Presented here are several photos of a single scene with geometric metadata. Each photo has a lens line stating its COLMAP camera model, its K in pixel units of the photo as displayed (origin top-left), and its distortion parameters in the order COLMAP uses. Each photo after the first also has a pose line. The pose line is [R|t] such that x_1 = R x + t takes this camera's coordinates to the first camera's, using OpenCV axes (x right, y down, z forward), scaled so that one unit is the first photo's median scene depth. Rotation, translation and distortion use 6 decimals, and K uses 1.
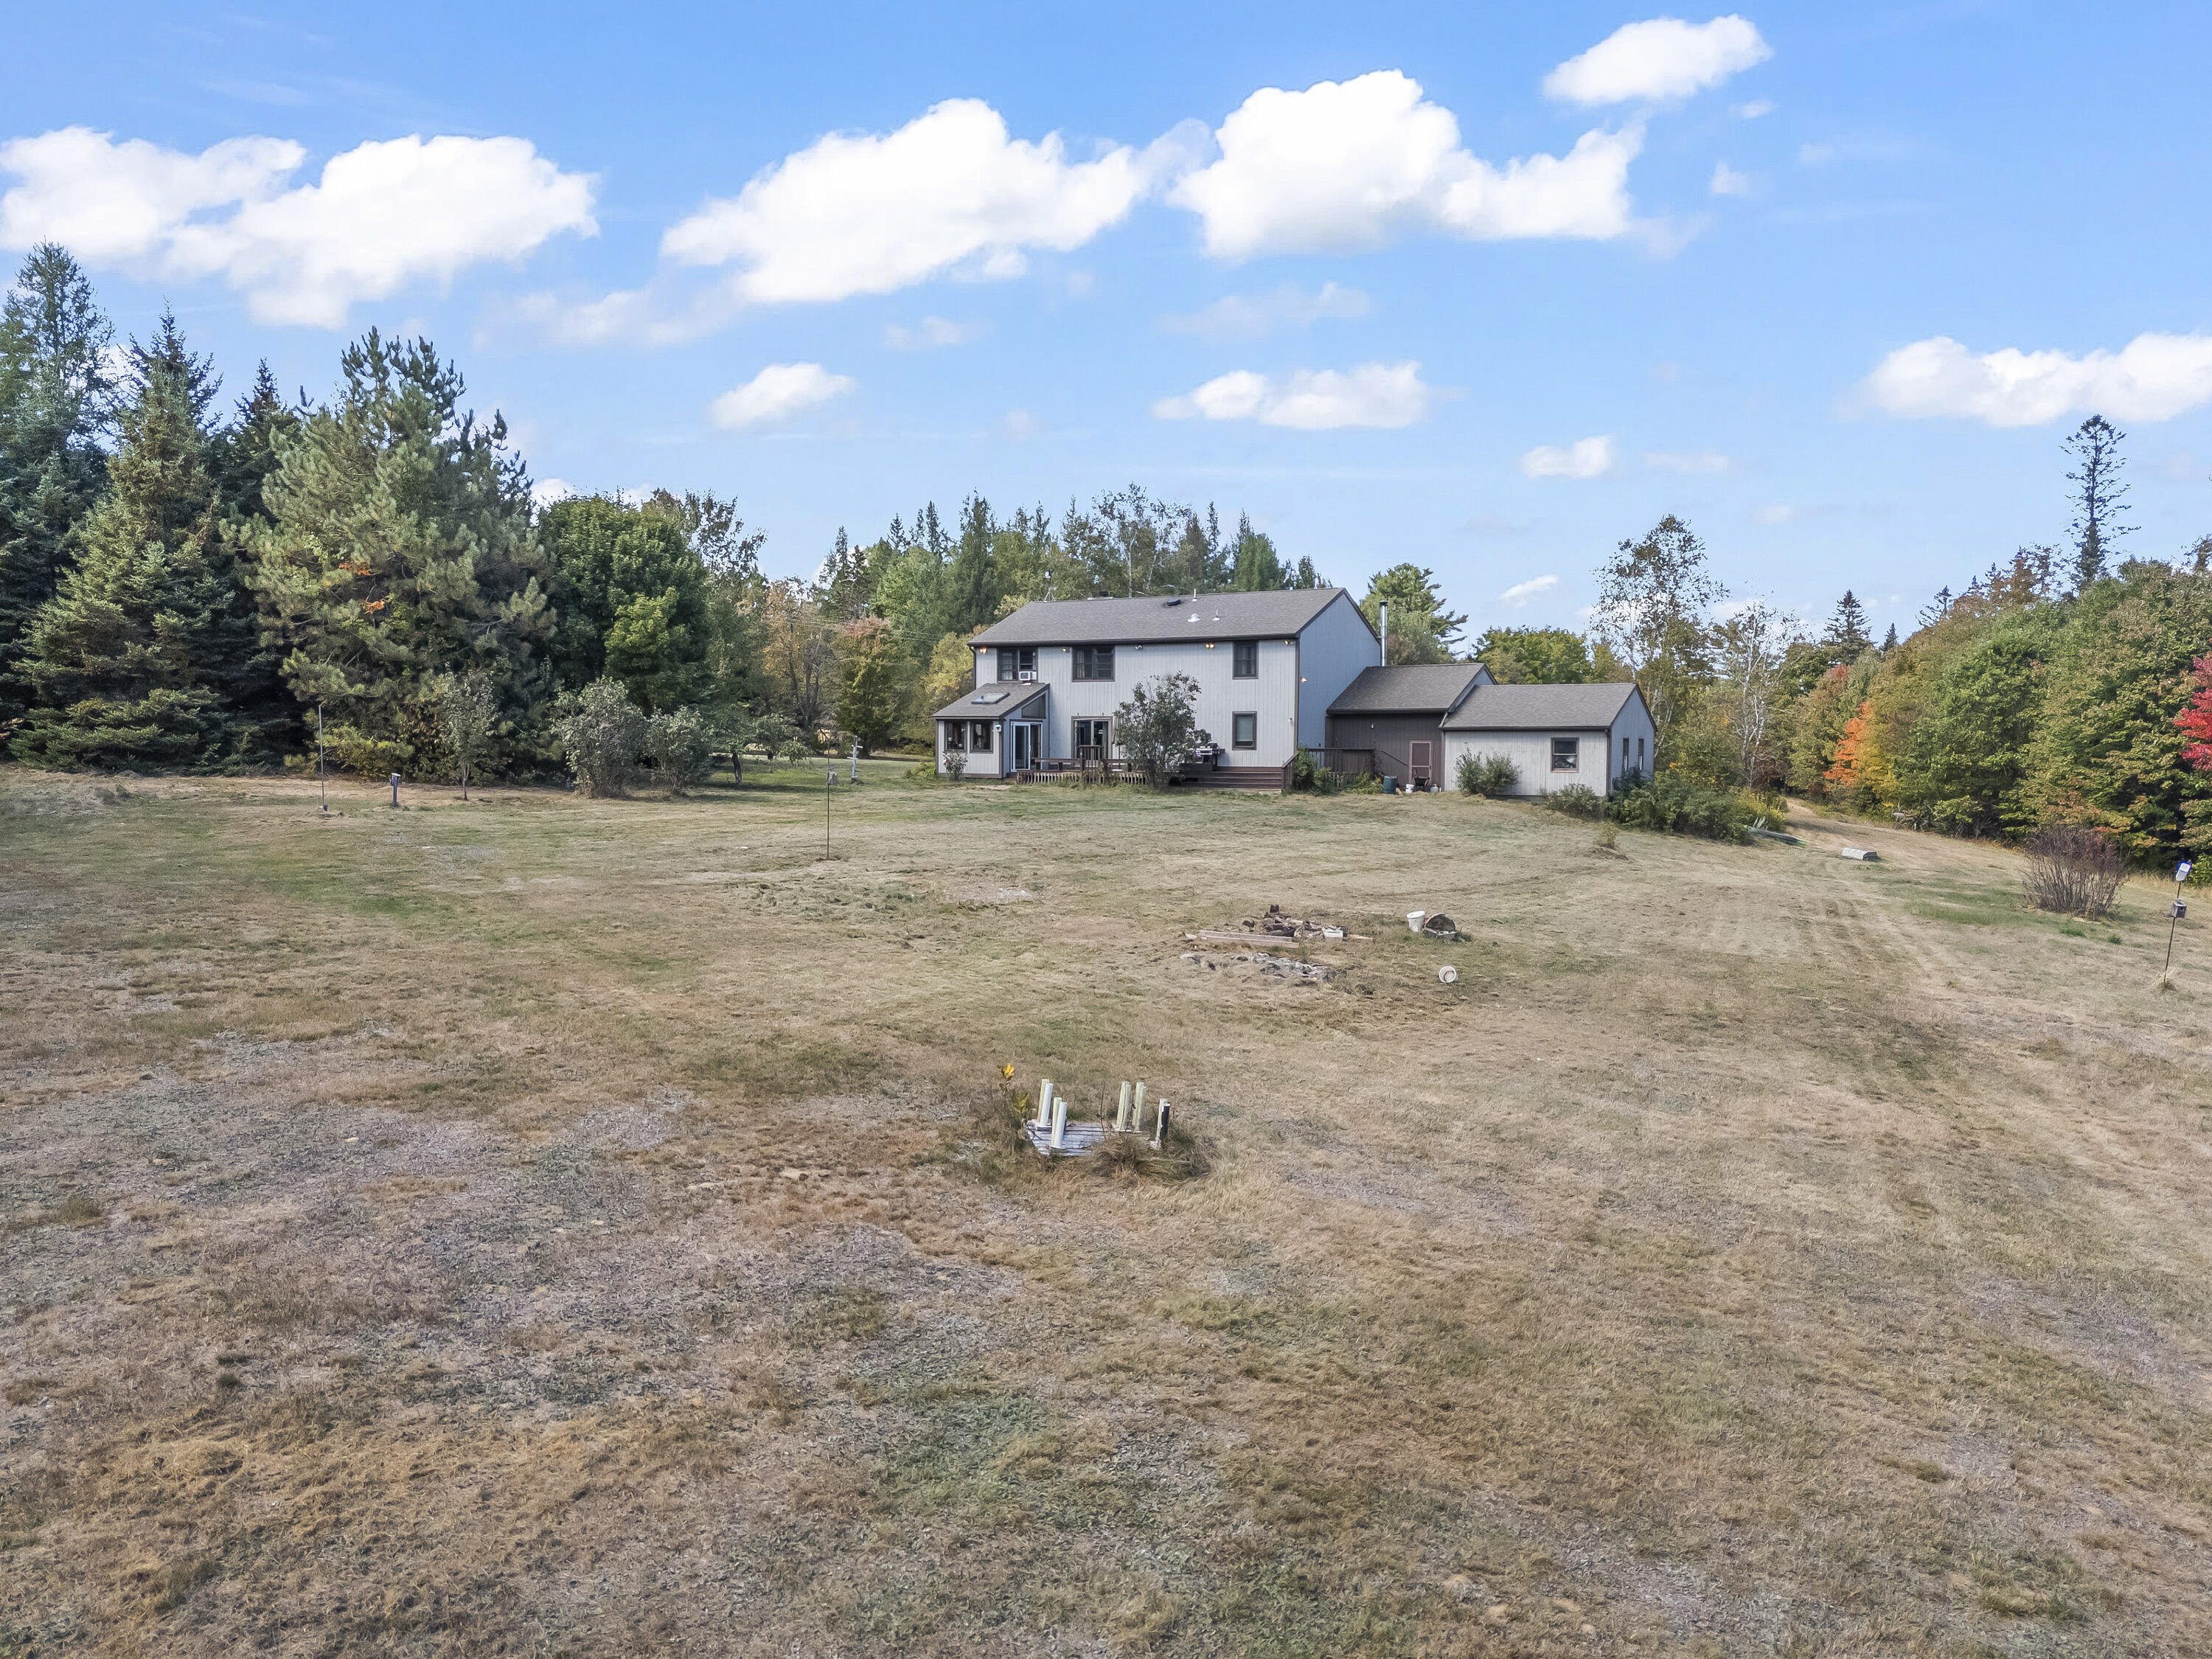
lens RADIAL K [[1599.0, 0, 1088.6], [0, 1599.0, 836.8], [0, 0, 1]] dist [0.107581, -0.147709]
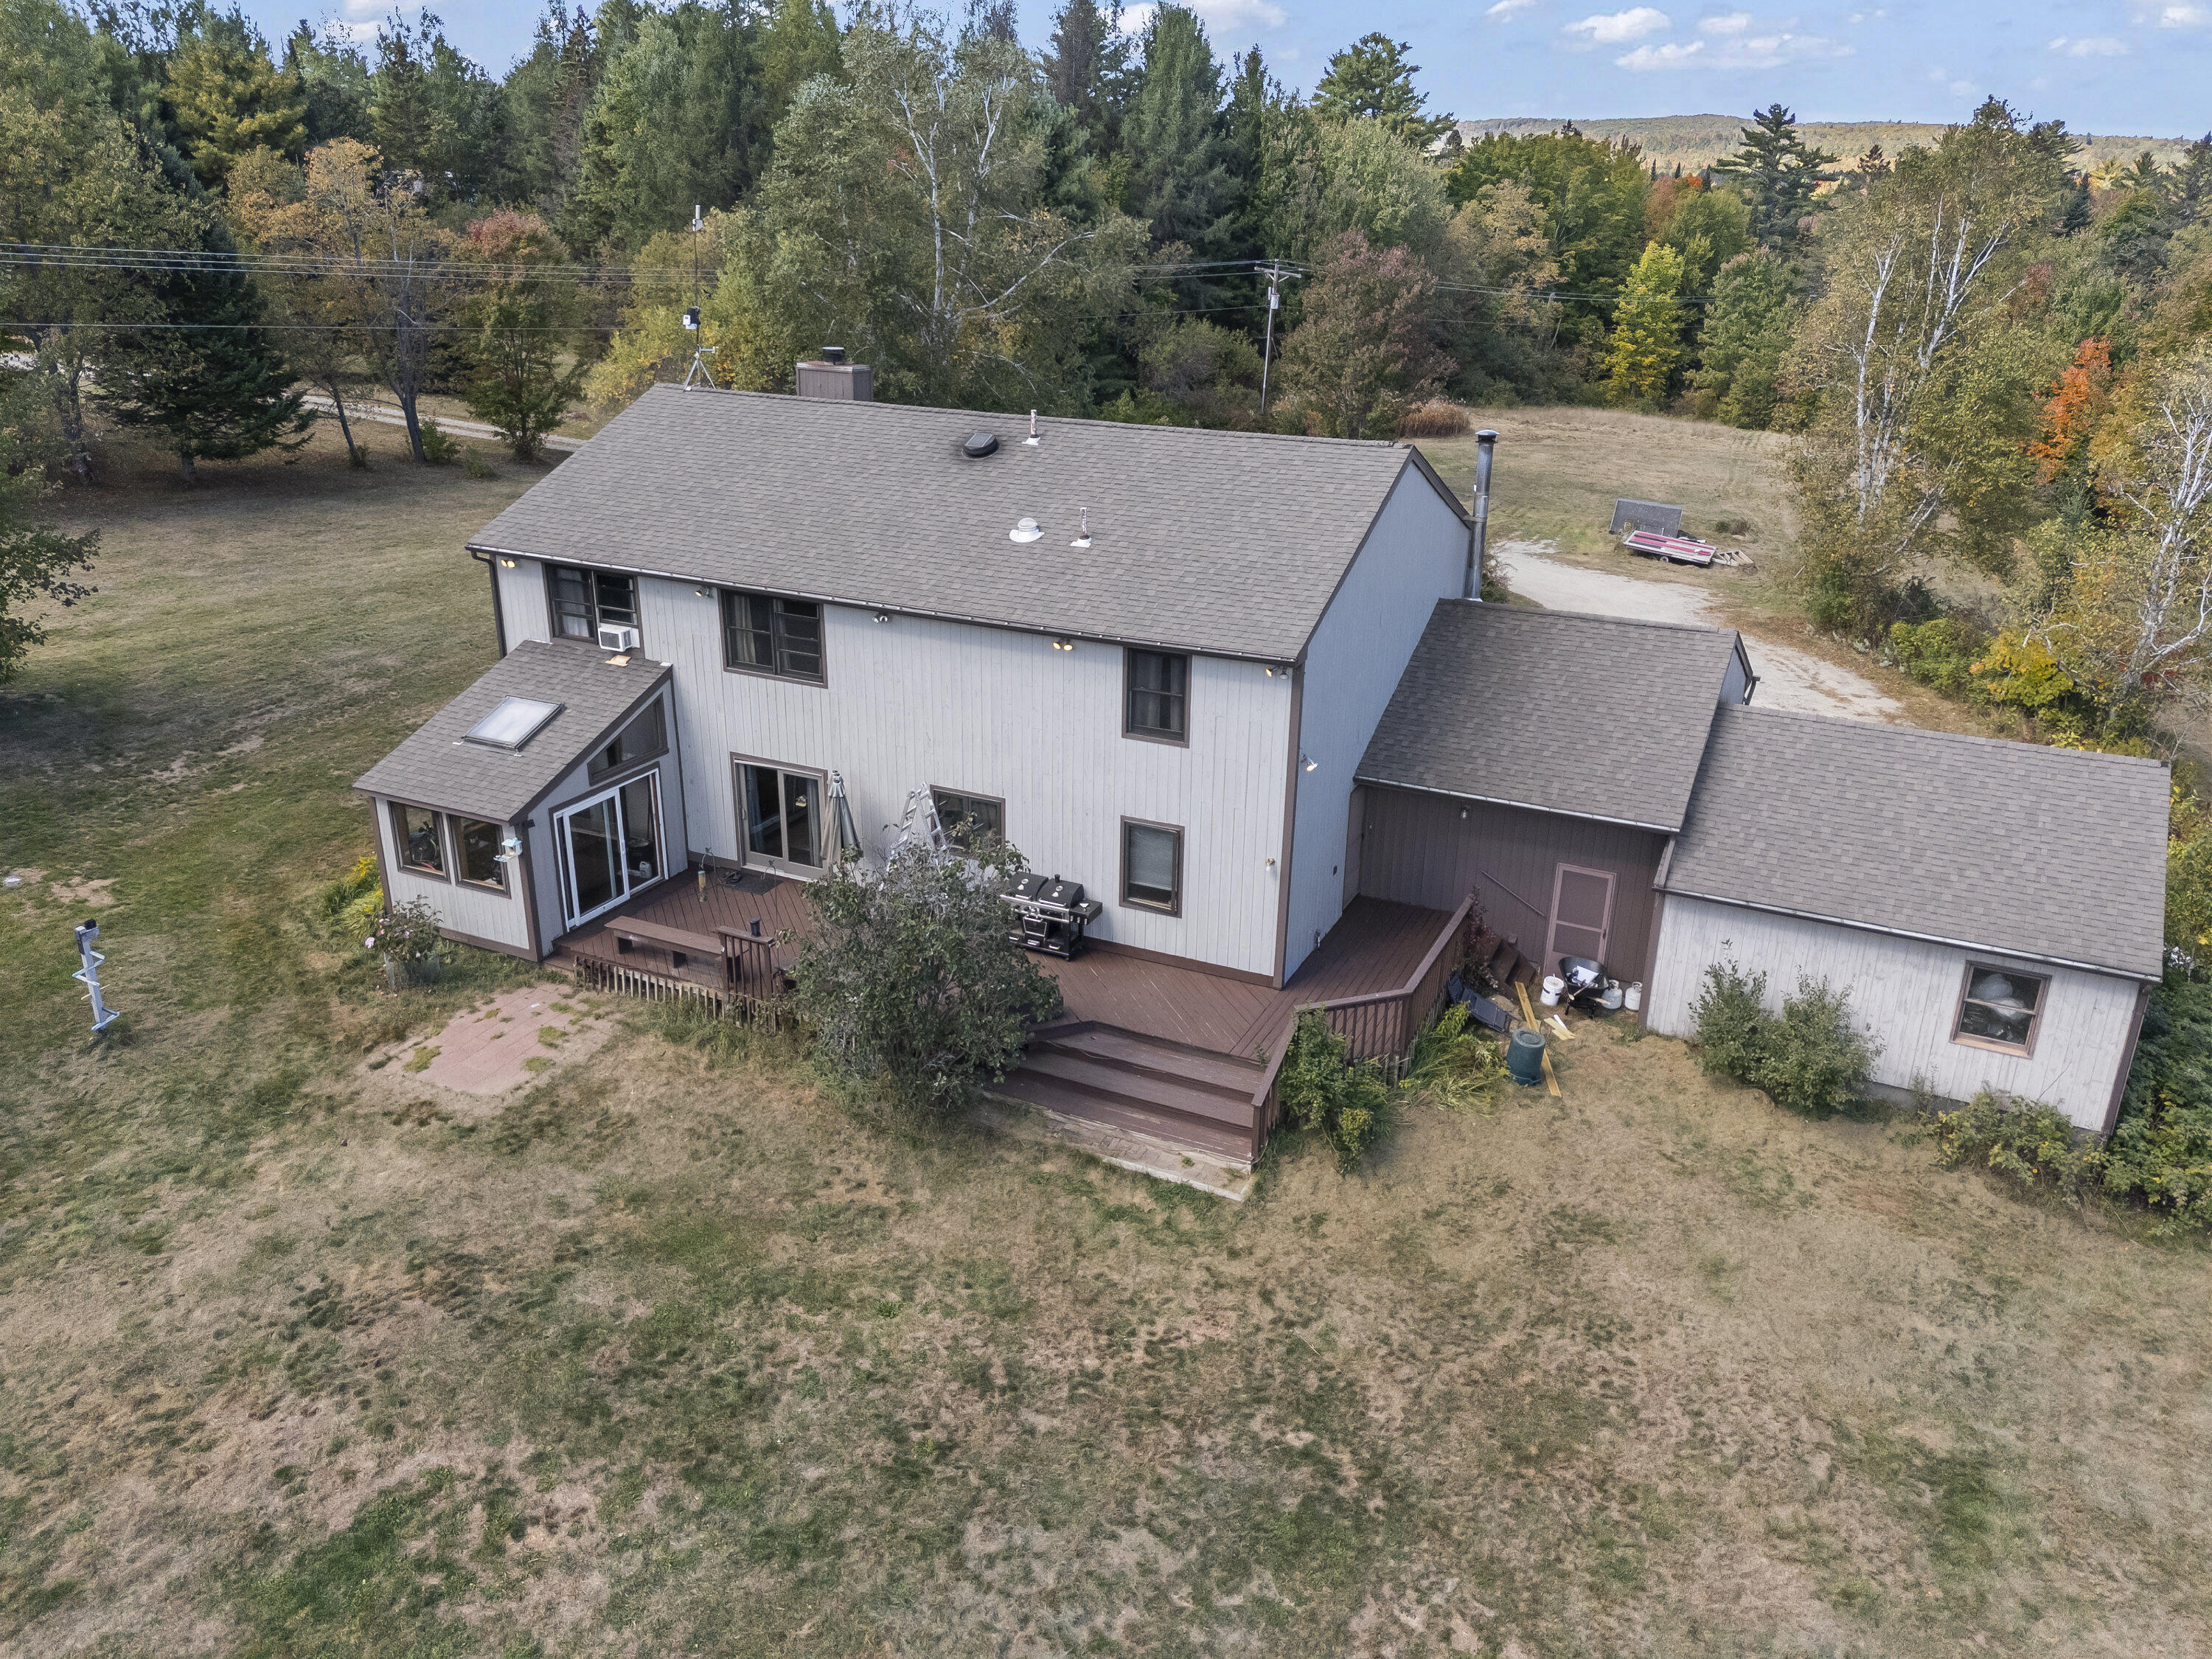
lens RADIAL K [[1634.6, 0, 1102.2], [0, 1634.6, 807.0], [0, 0, 1]] dist [0.064420, -0.052287]
pose [[0.997578, -0.014652, 0.068003, 0.055588], [-0.006535, 0.953502, 0.301317, -0.189531], [-0.069256, -0.301031, 0.951096, 0.596115]]
